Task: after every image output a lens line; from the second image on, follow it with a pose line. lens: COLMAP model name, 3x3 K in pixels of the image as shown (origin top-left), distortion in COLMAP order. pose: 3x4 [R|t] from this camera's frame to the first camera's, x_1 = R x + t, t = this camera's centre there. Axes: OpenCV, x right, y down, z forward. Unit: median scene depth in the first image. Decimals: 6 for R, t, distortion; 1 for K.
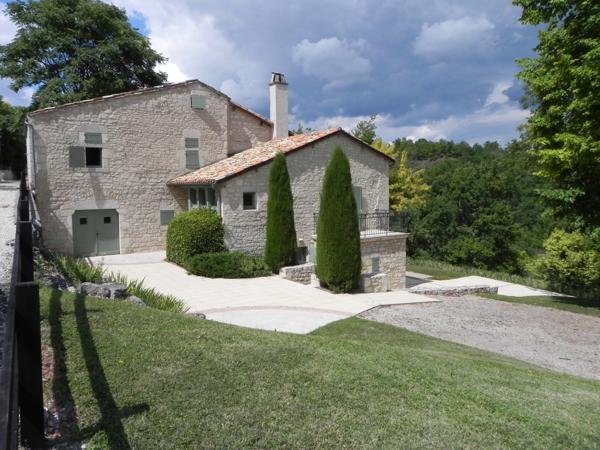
lens RADIAL K [[457.8, 0, 300.0], [0, 457.8, 225.0], [0, 0, 1]] dist [-0.001977, -0.000499]
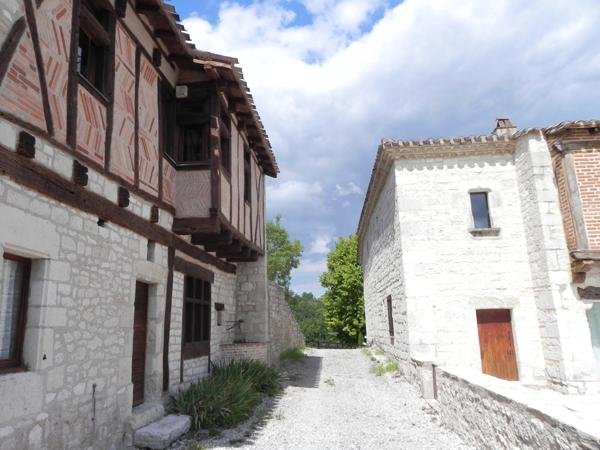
lens RADIAL K [[457.8, 0, 300.0], [0, 457.8, 225.0], [0, 0, 1]] dist [-0.001977, -0.000499]
pose [[0.929488, 0.047493, 0.365781, -1.077075], [0.068738, 0.952001, -0.298278, 0.178519], [-0.362390, 0.302389, 0.881609, -2.413259]]
